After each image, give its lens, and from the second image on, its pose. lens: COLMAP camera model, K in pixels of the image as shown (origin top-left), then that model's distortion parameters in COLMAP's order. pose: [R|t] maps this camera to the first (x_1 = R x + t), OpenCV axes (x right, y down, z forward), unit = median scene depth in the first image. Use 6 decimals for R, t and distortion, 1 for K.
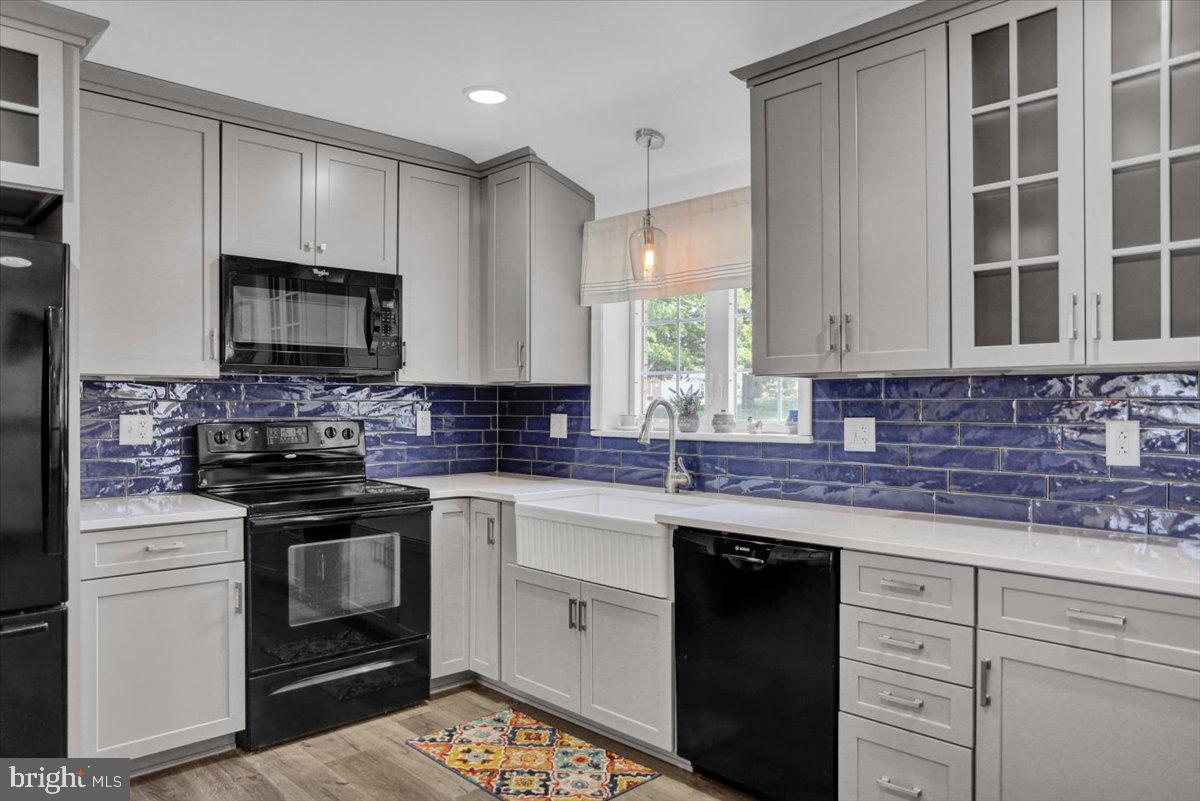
lens RADIAL K [[834.0, 0, 600.0], [0, 834.0, 400.5], [0, 0, 1]] dist [-0.021891, 0.001604]
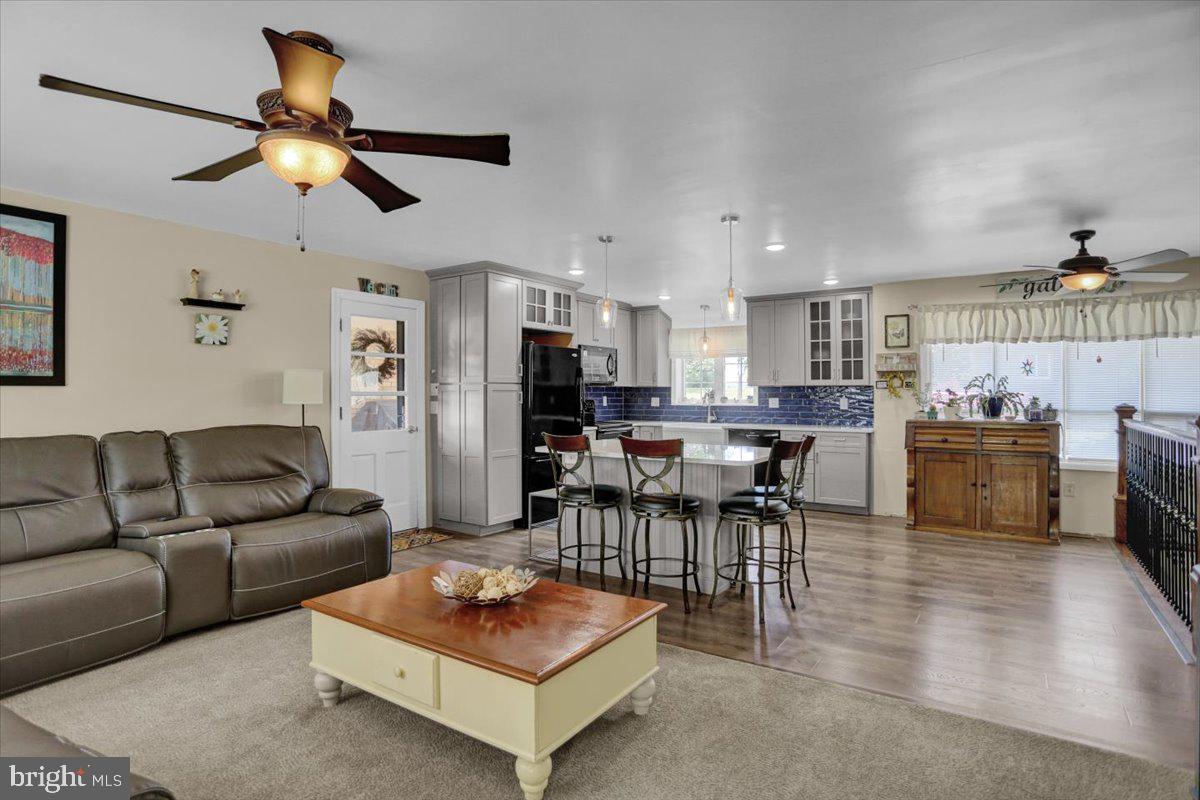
lens RADIAL K [[644.3, 0, 600.4], [0, 644.3, 382.9], [0, 0, 1]] dist [-0.077013, 0.040816]
pose [[0.976917, 0.004065, 0.213580, -0.801011], [-0.001607, 0.999930, -0.011685, -0.007914], [-0.213613, 0.011072, 0.976856, -1.199945]]
